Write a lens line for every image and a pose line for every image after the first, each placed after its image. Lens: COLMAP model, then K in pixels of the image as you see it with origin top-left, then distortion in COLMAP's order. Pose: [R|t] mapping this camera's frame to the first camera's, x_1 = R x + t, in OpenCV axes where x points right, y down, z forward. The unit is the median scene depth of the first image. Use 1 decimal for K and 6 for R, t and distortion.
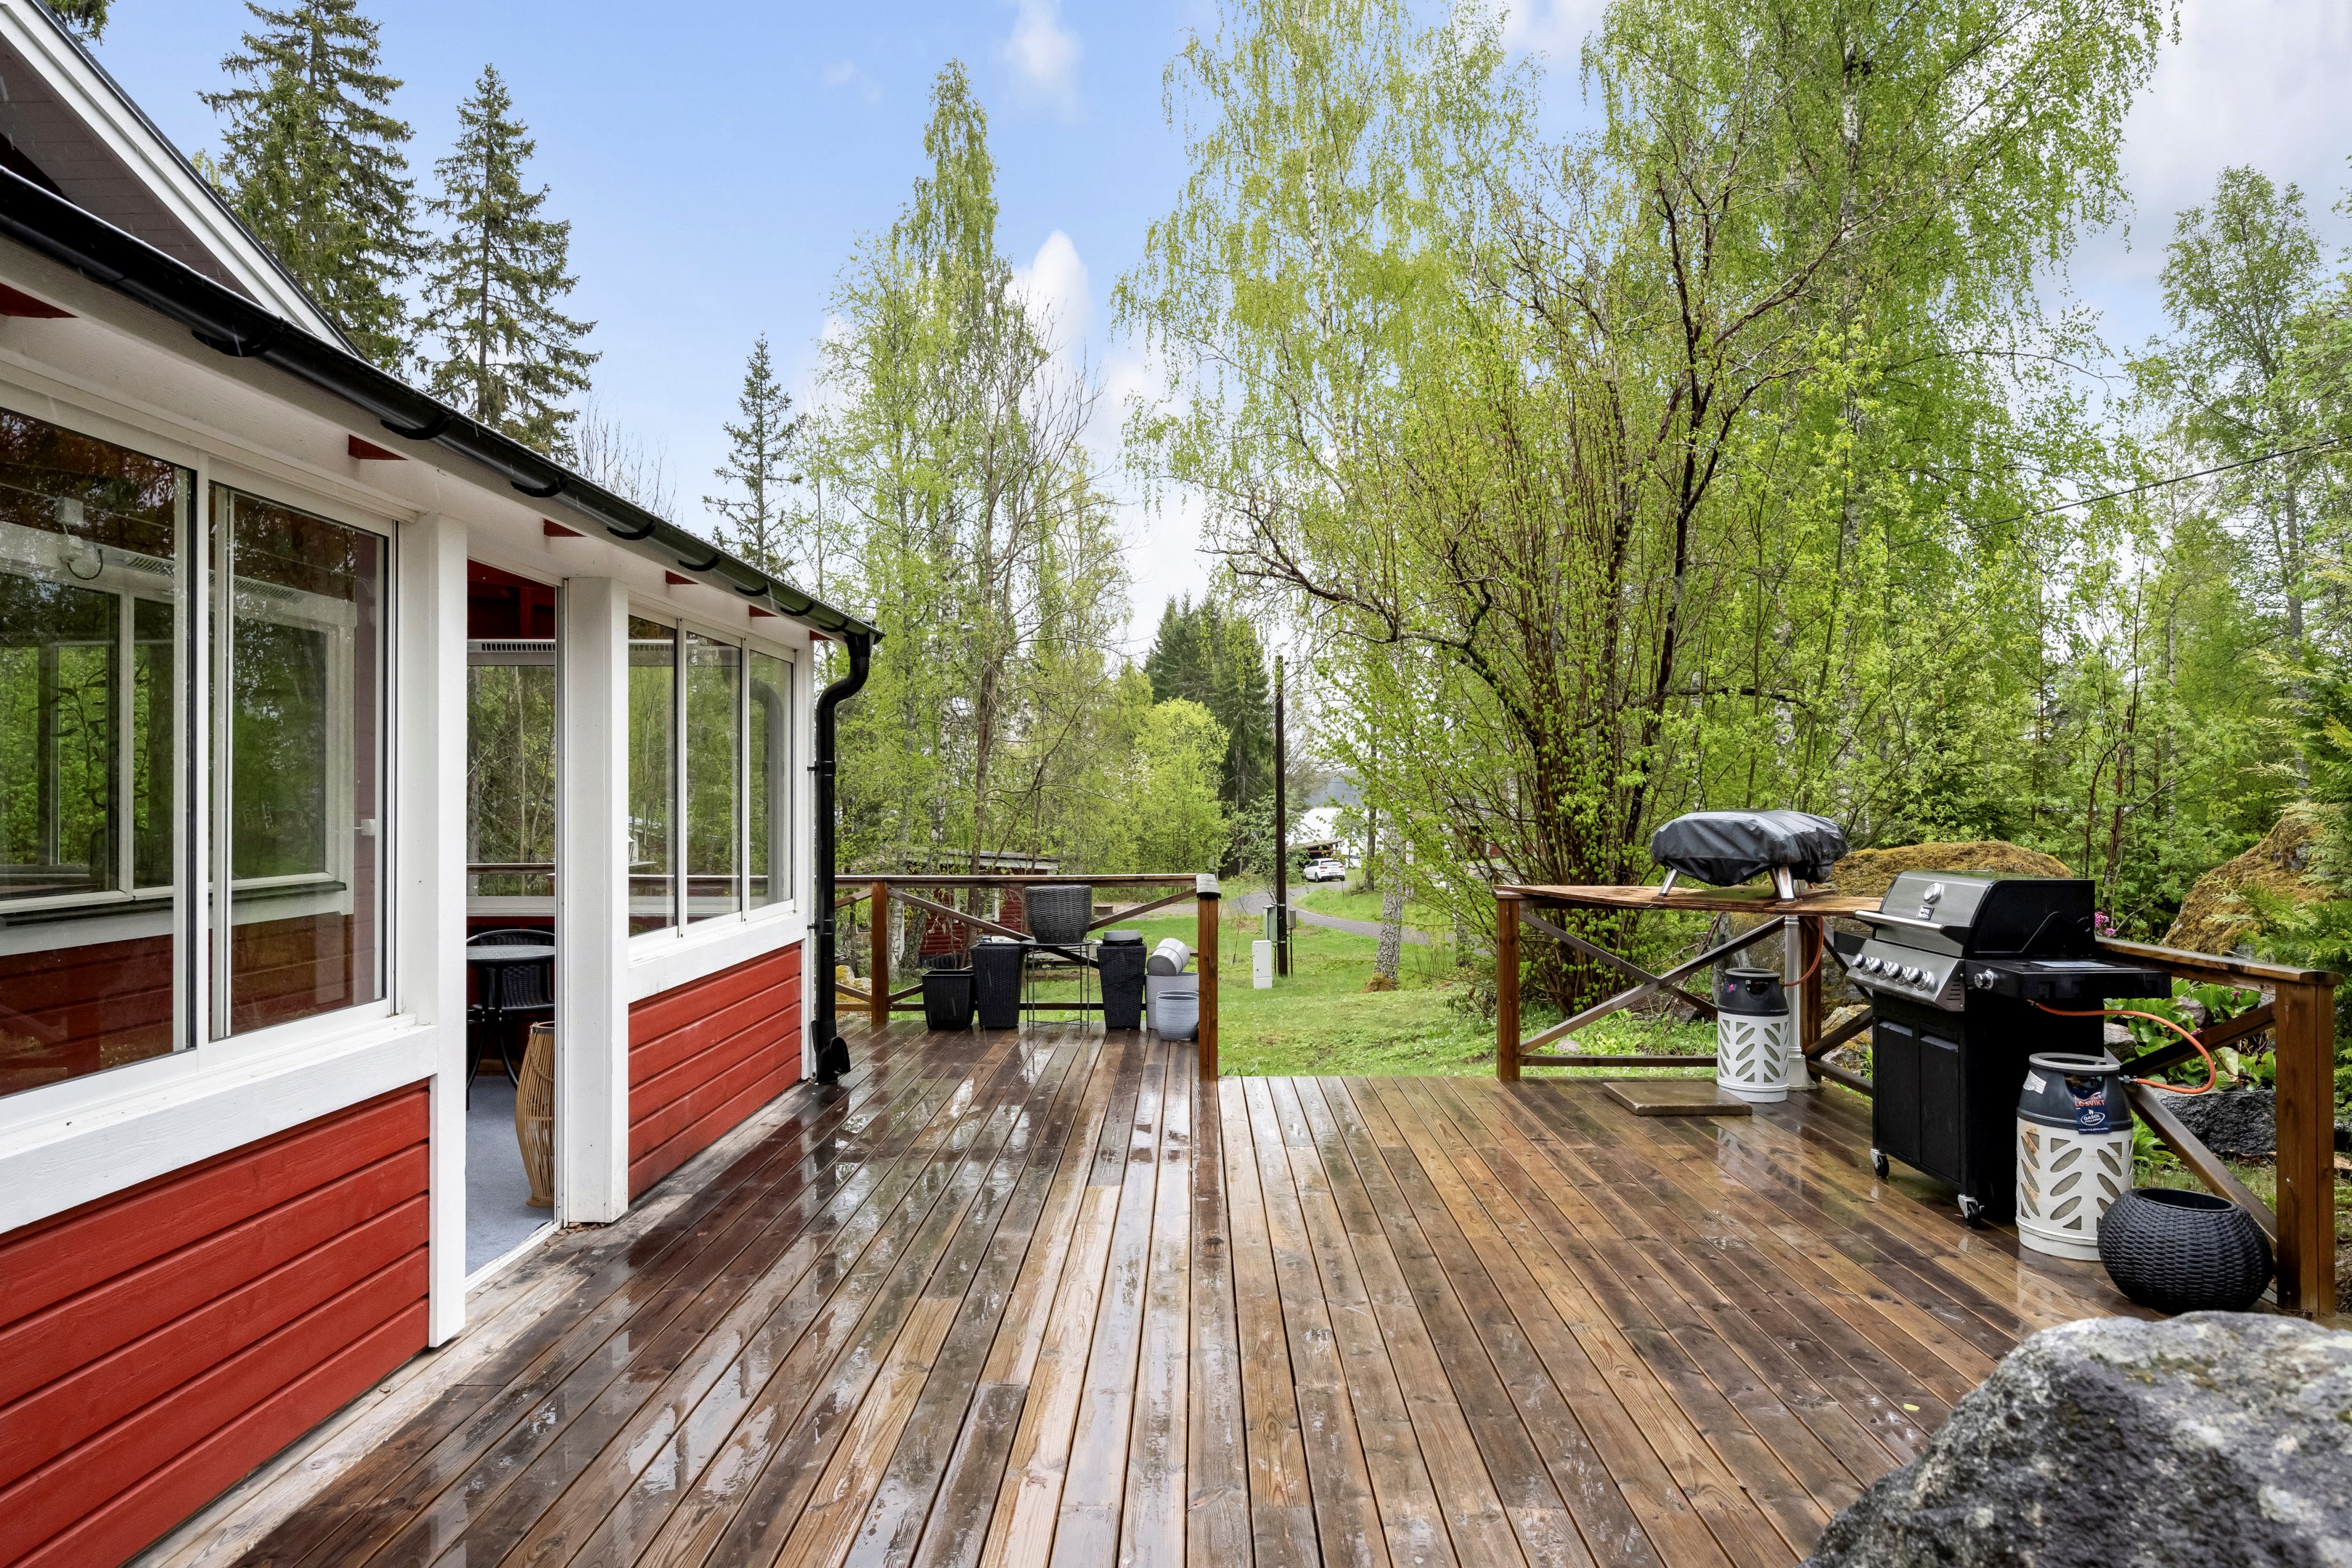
lens RADIAL K [[1510.4, 0, 1150.8], [0, 1510.4, 767.5], [0, 0, 1]] dist [-0.007134, 0.001981]
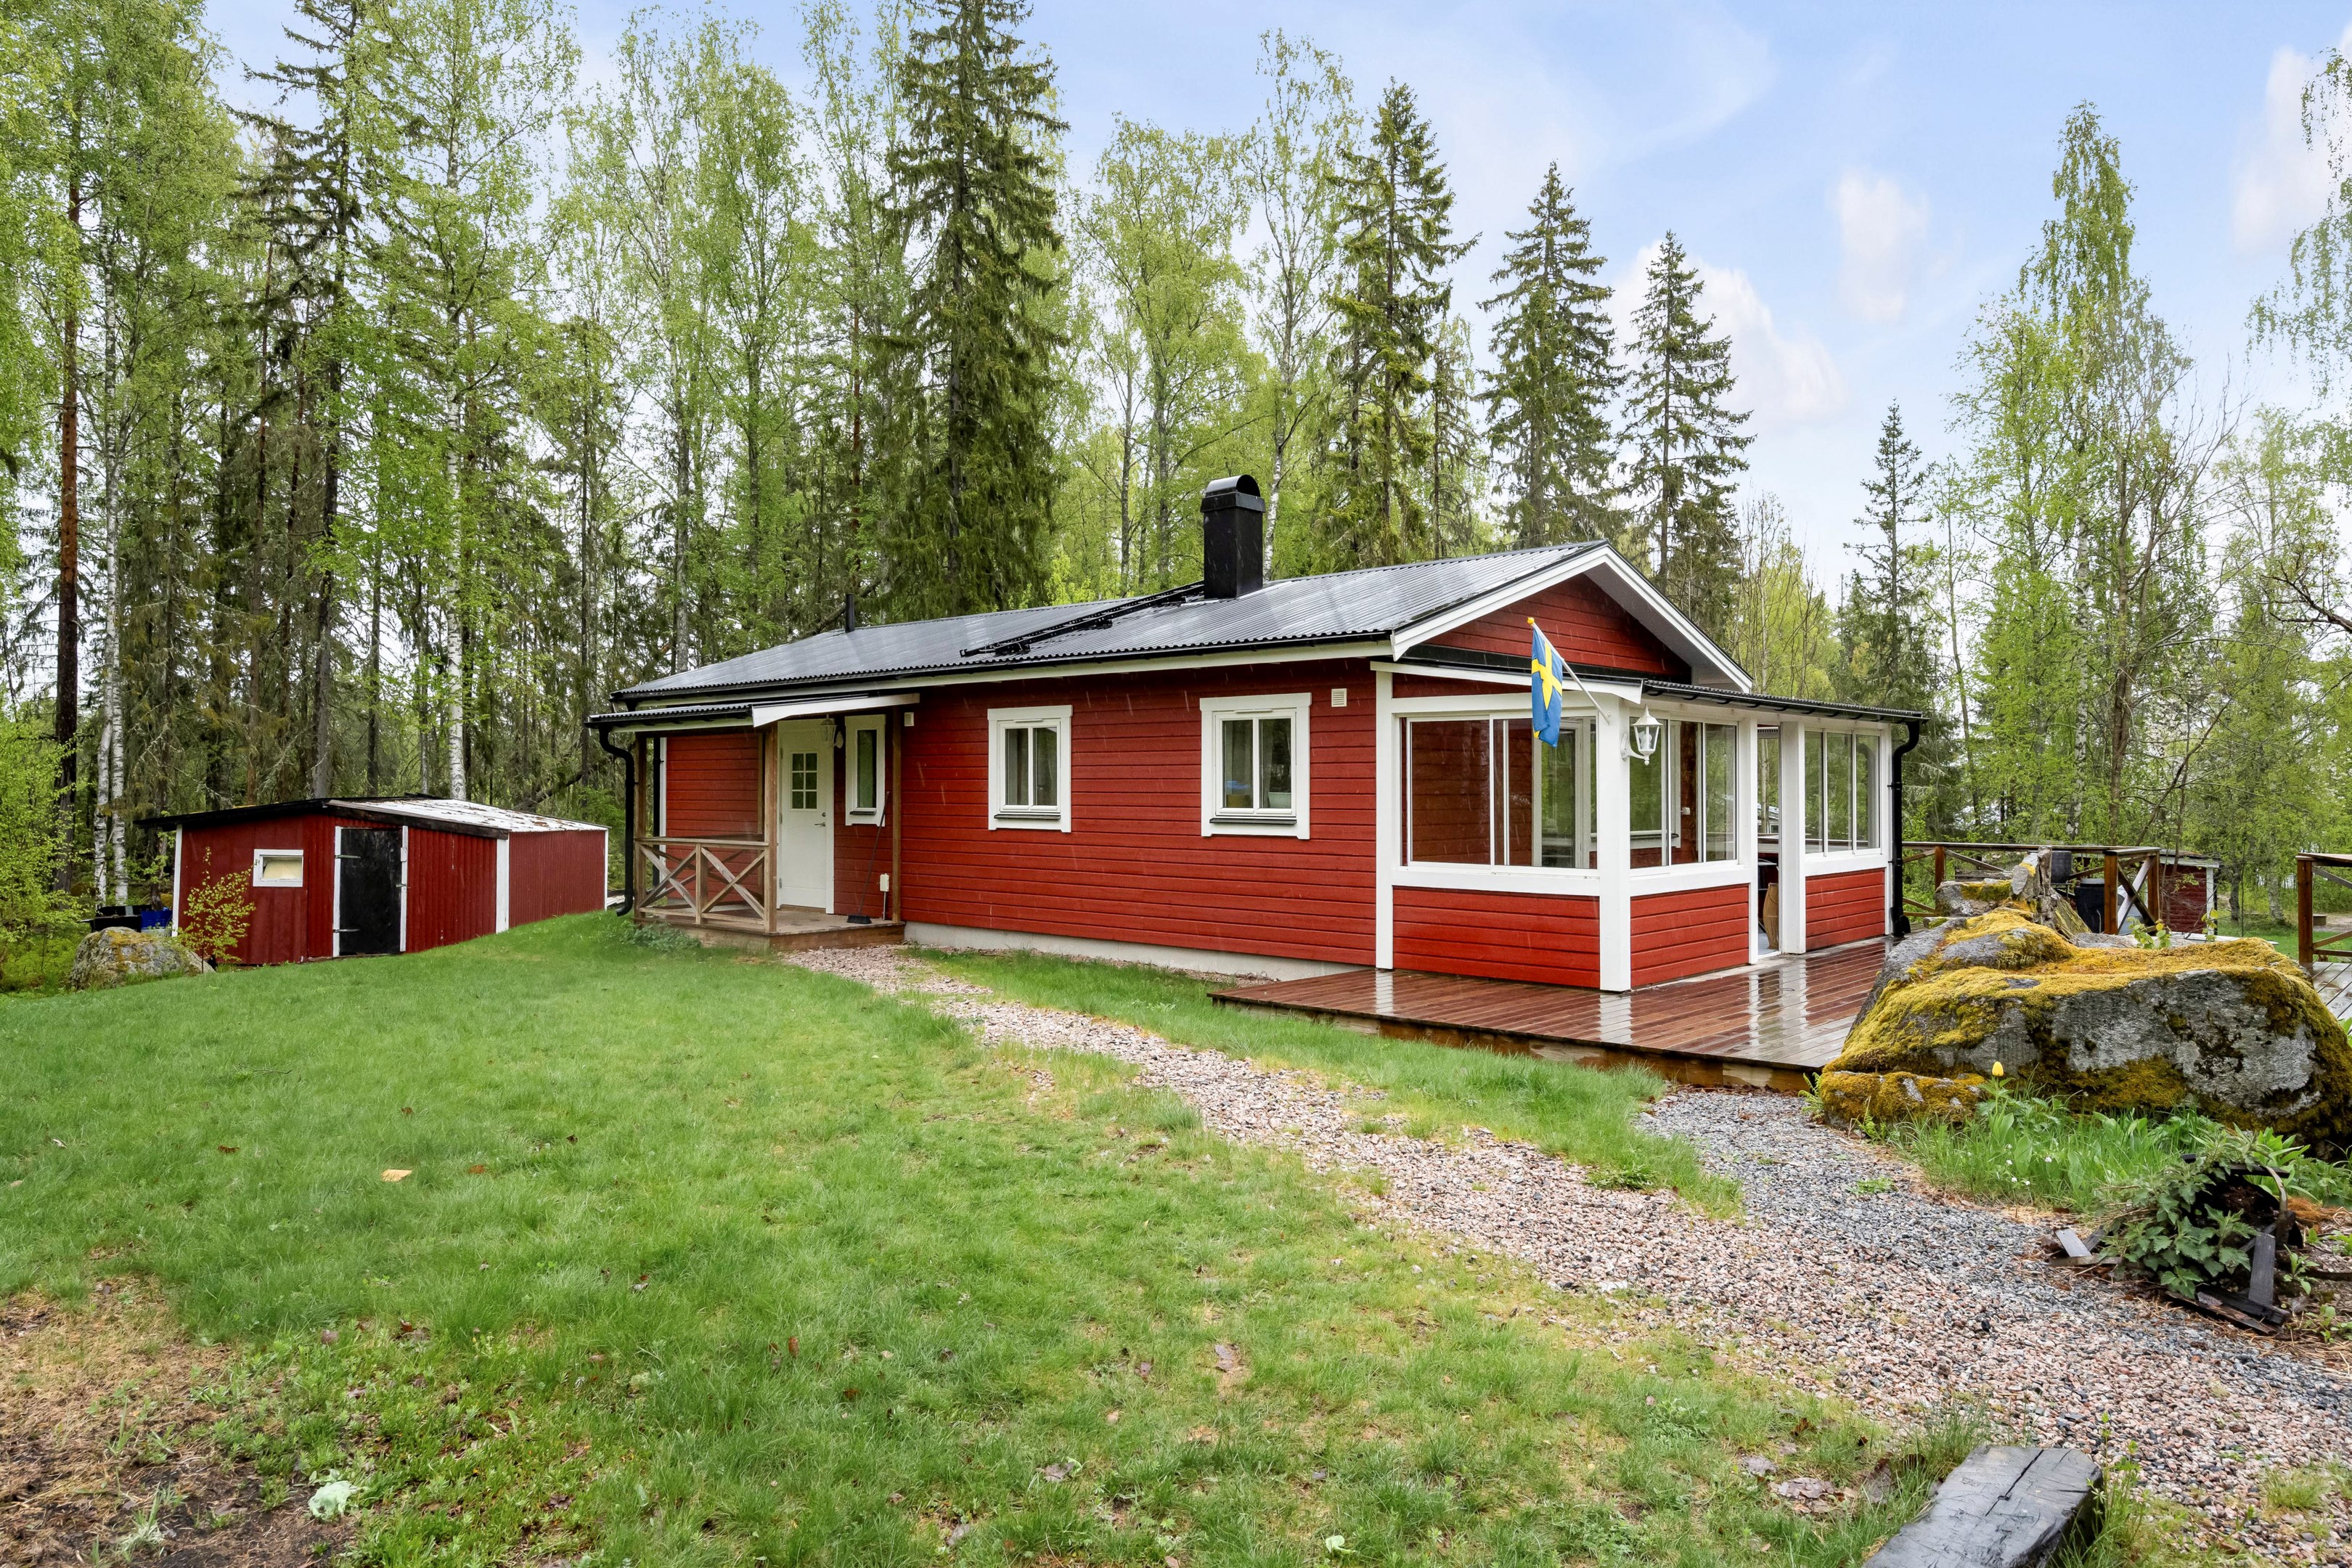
lens RADIAL K [[1480.6, 0, 1166.4], [0, 1480.6, 789.2], [0, 0, 1]] dist [-0.006341, 0.009829]
pose [[0.752341, 0.005446, -0.658751, 0.084327], [0.011378, 0.999709, 0.021259, -0.010976], [0.658675, -0.023489, 0.752060, -0.273447]]
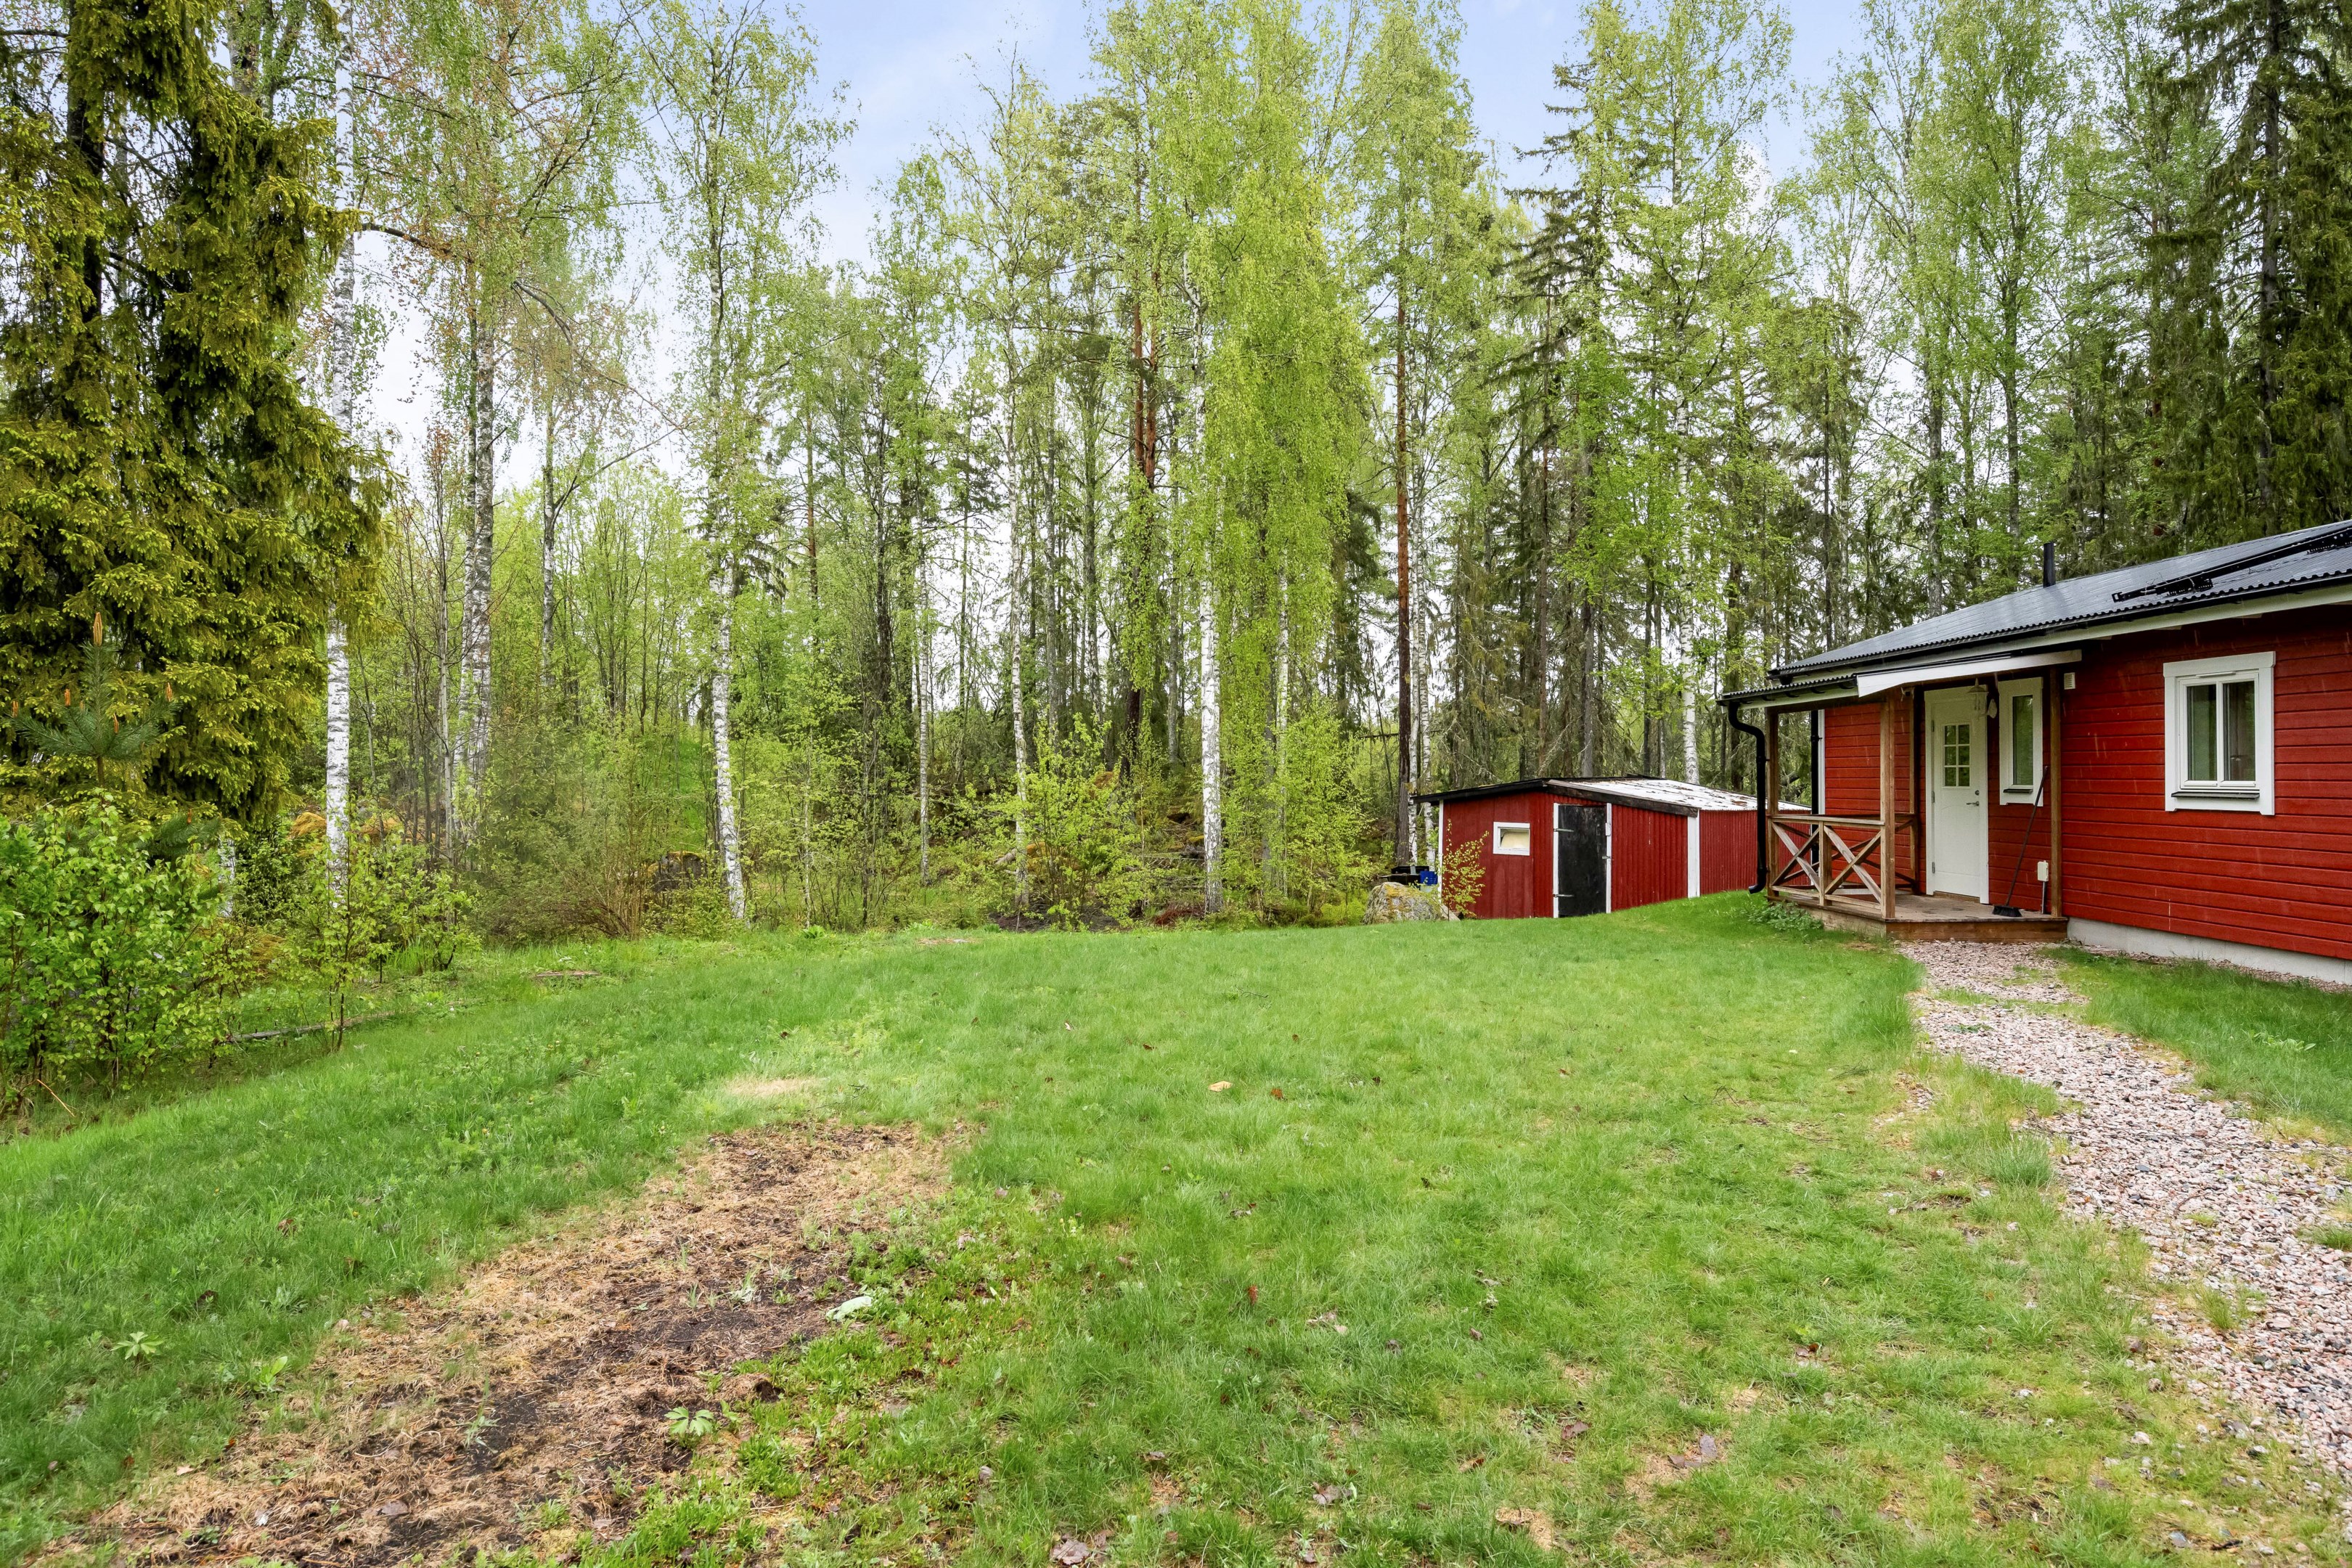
lens RADIAL K [[1480.6, 0, 1230.6], [0, 1480.6, 772.4], [0, 0, 1]] dist [-0.006341, 0.009829]
pose [[0.055824, 0.002181, -0.998438, 0.099189], [0.026771, 0.999635, 0.003681, -0.006559], [0.998082, -0.026934, 0.055745, -0.218790]]
